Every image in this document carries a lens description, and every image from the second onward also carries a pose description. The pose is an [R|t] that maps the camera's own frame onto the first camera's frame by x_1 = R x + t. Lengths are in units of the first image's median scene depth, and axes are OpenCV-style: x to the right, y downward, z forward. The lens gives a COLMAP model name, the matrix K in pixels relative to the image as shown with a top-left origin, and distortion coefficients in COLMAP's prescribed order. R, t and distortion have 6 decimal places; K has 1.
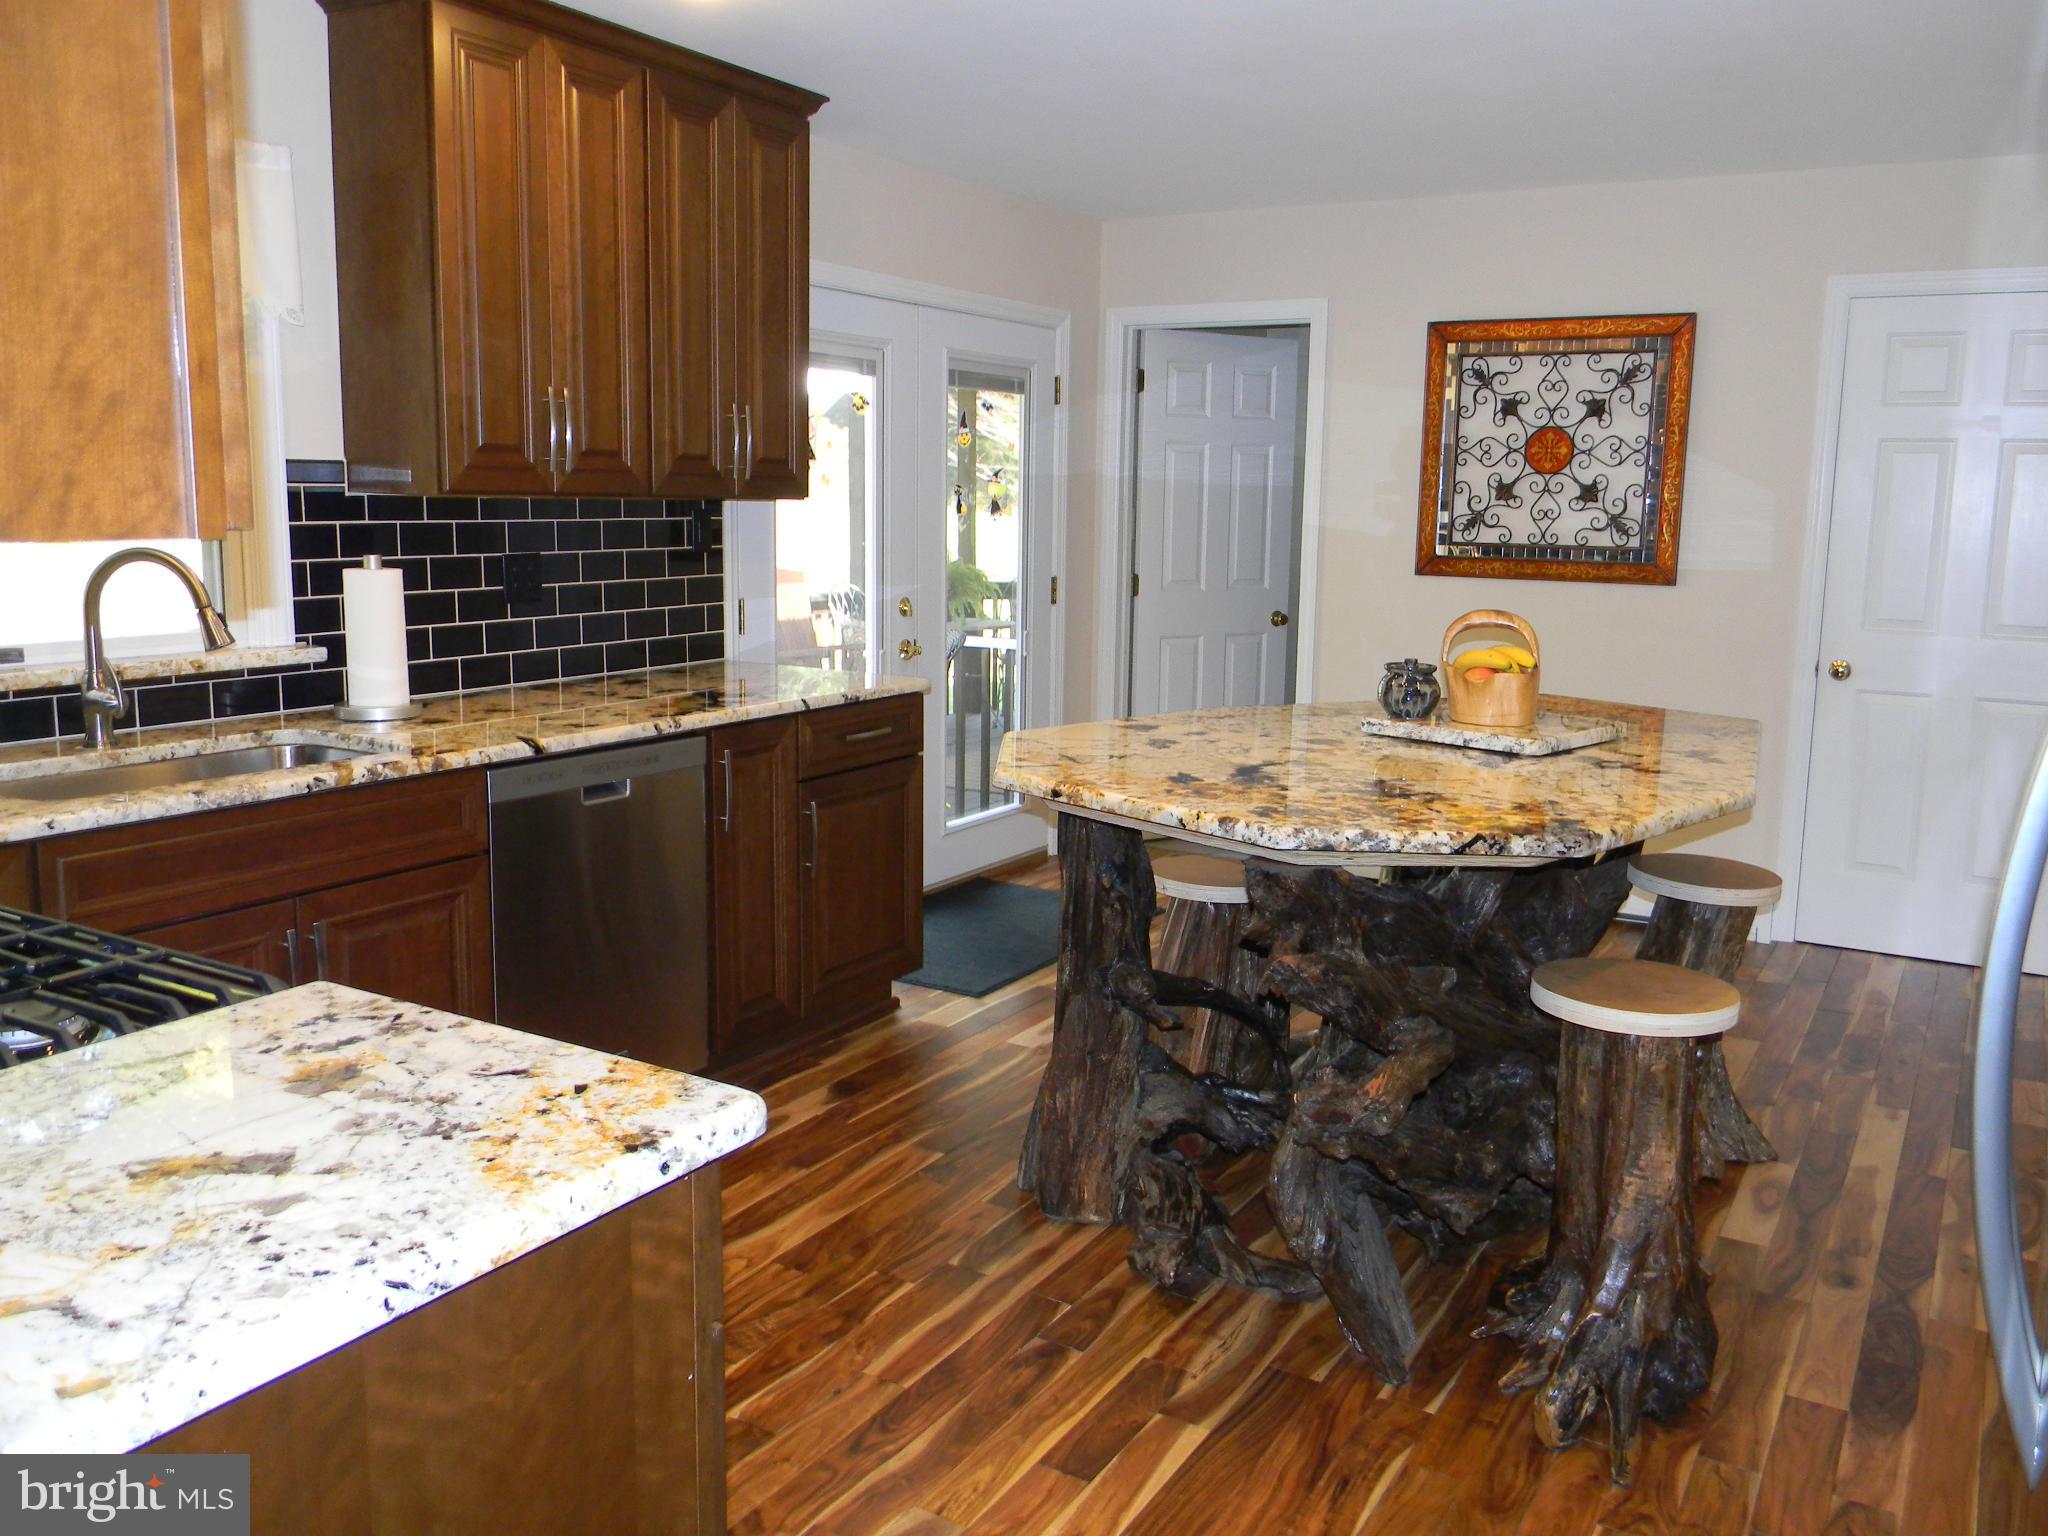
lens RADIAL K [[1657.4, 0, 1024.0], [0, 1657.4, 768.0], [0, 0, 1]] dist [0.003046, -0.002575]
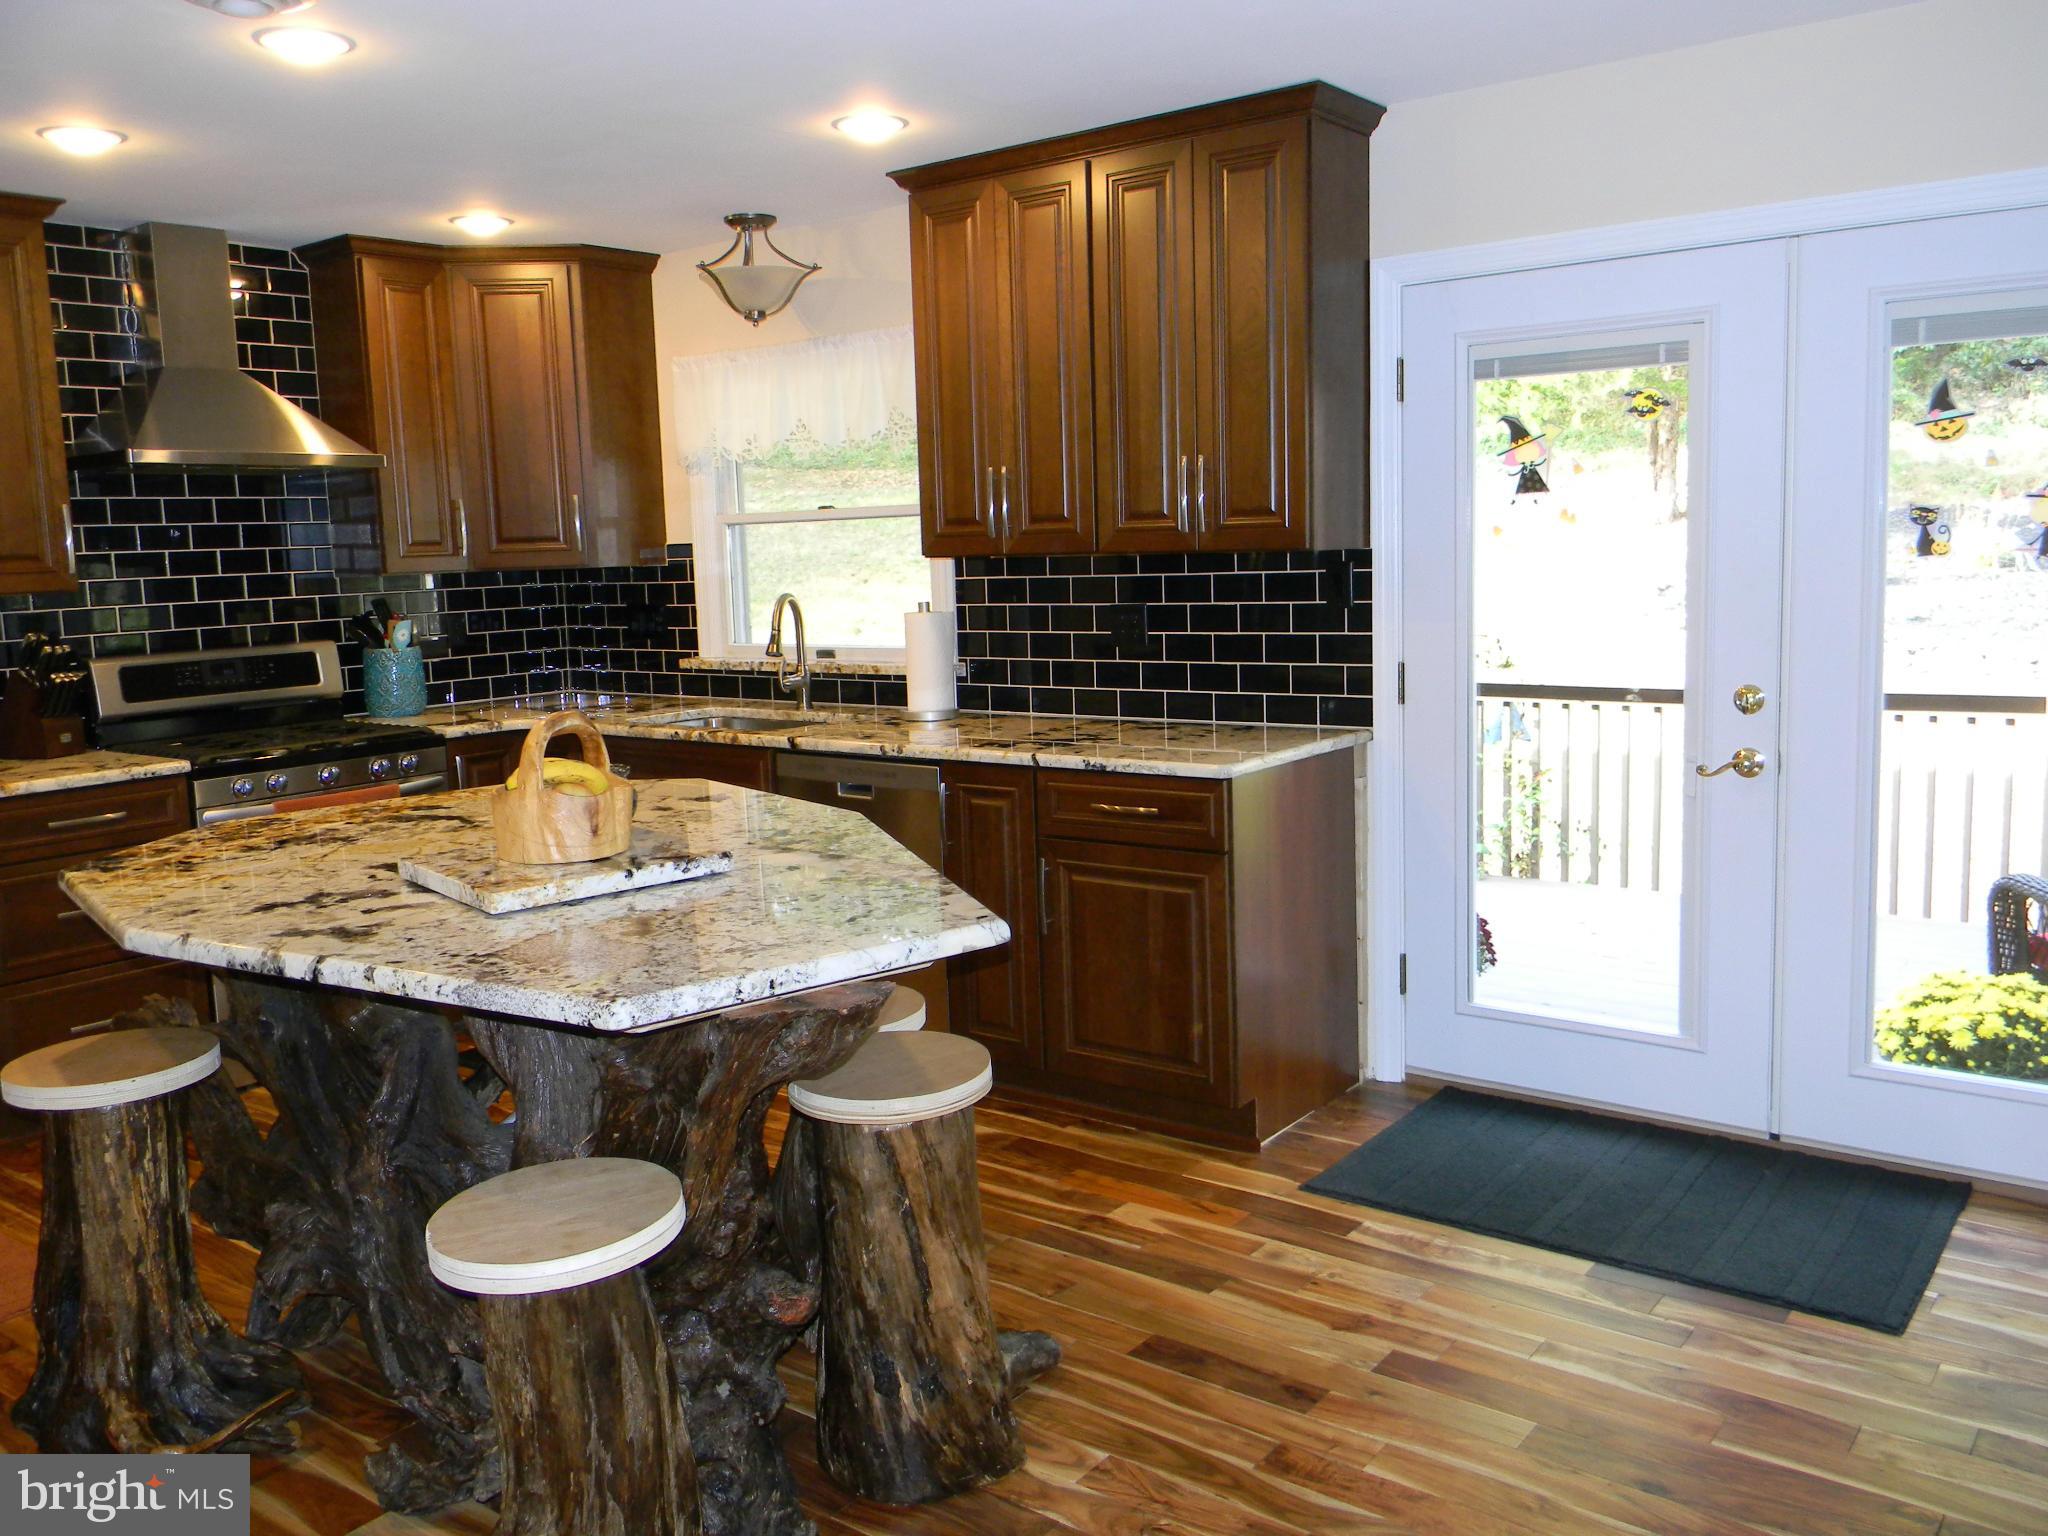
lens RADIAL K [[1644.4, 0, 1021.7], [0, 1644.4, 740.4], [0, 0, 1]] dist [-0.006905, 0.018718]
pose [[-0.119633, 0.110759, -0.986621, 0.815058], [-0.131069, 0.983298, 0.126279, -0.166767], [0.984128, 0.144423, -0.103118, 1.036144]]
